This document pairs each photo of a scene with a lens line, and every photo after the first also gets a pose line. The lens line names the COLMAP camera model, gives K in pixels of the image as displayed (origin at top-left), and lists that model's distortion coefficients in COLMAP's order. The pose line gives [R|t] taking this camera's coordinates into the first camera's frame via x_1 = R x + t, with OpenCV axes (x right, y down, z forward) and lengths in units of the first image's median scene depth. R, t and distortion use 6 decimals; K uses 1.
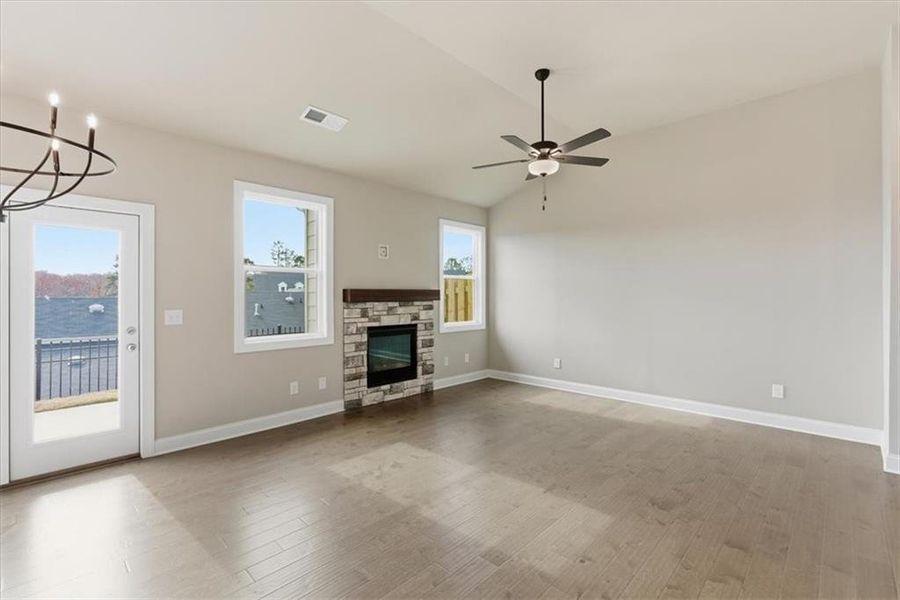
lens RADIAL K [[407.3, 0, 448.9], [0, 407.3, 296.0], [0, 0, 1]] dist [0.002583, -0.000341]
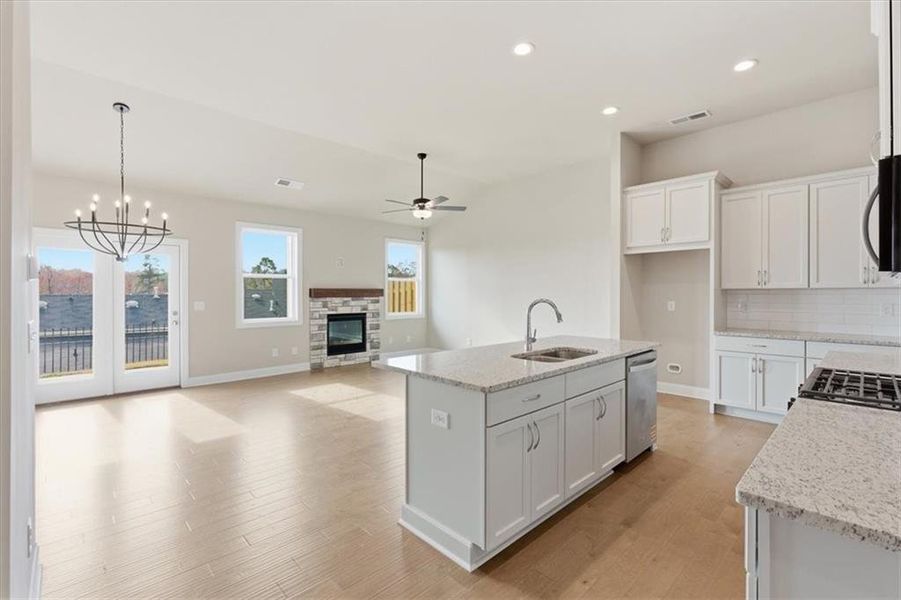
lens RADIAL K [[407.8, 0, 449.4], [0, 407.8, 296.0], [0, 0, 1]] dist [0.002583, -0.000341]
pose [[0.999114, 0.000539, -0.042092, 0.287960], [-0.000268, 0.999979, 0.006437, 0.000234], [0.042095, -0.006420, 0.999093, -0.431904]]
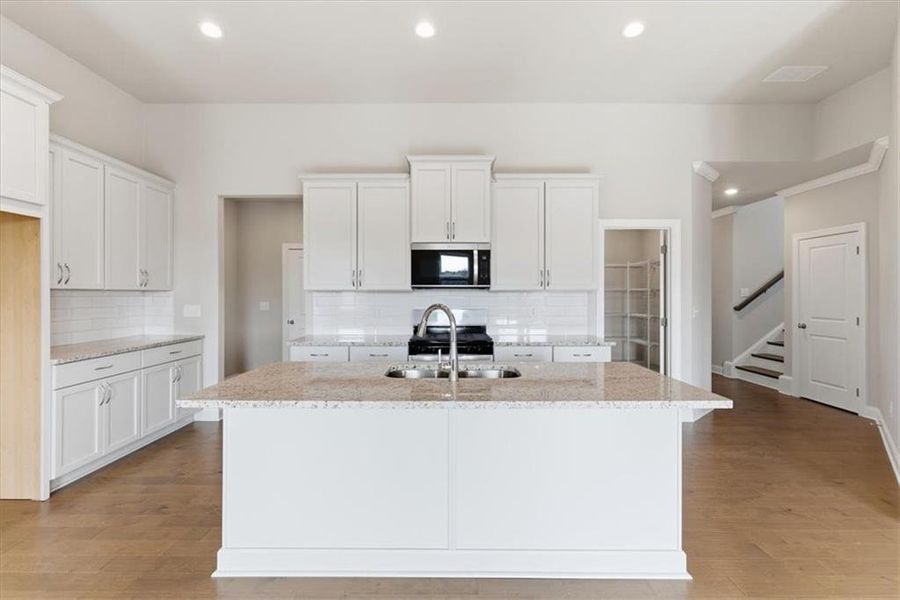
lens RADIAL K [[399.6, 0, 447.2], [0, 399.6, 294.4], [0, 0, 1]] dist [0.000774, -0.000130]
pose [[-0.689619, 0.003311, 0.724165, 0.098057], [0.001825, 0.999994, -0.002834, 0.001070], [-0.724171, -0.000633, -0.689621, 0.449208]]
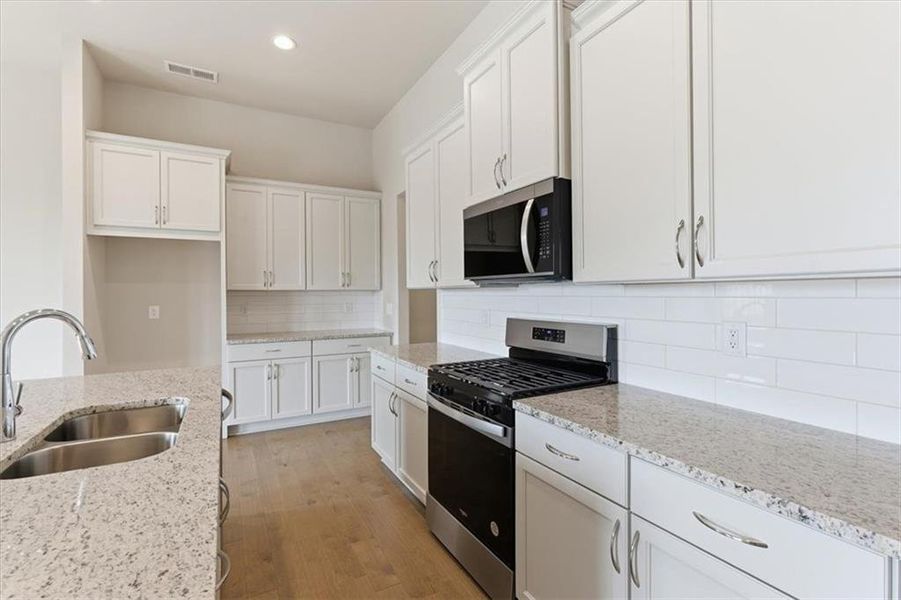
lens RADIAL K [[416.2, 0, 448.1], [0, 416.2, 295.1], [0, 0, 1]] dist [0.001260, 0.000198]
pose [[0.307776, -0.003968, 0.951451, 0.226693], [0.004844, 0.999985, 0.002603, -0.000255], [-0.951447, 0.003807, 0.307790, -0.146549]]
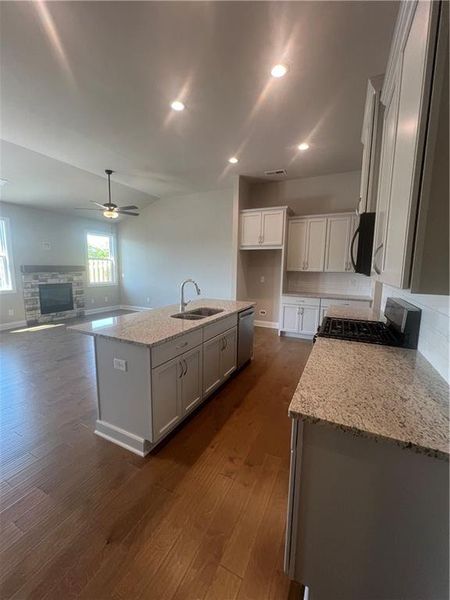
lens RADIAL K [[242.1, 0, 227.3], [0, 242.1, 299.7], [0, 0, 1]] dist [-0.000852, -0.000091]
pose [[0.952711, -0.024888, 0.302856, 0.307394], [-0.016032, 0.991136, 0.131881, -0.020593], [-0.303454, -0.130500, 0.943867, -0.397815]]
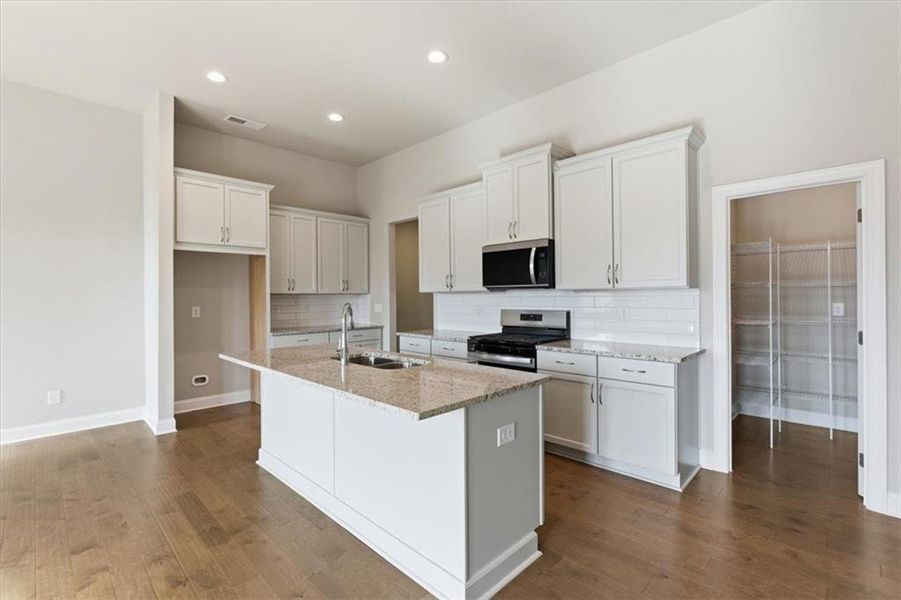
lens RADIAL K [[407.8, 0, 449.4], [0, 407.8, 296.0], [0, 0, 1]] dist [0.002583, -0.000341]
pose [[0.011889, 0.002214, 0.999927, -0.121634], [0.008449, 0.999962, -0.002315, 0.002122], [-0.999894, 0.008476, 0.011870, 0.038772]]
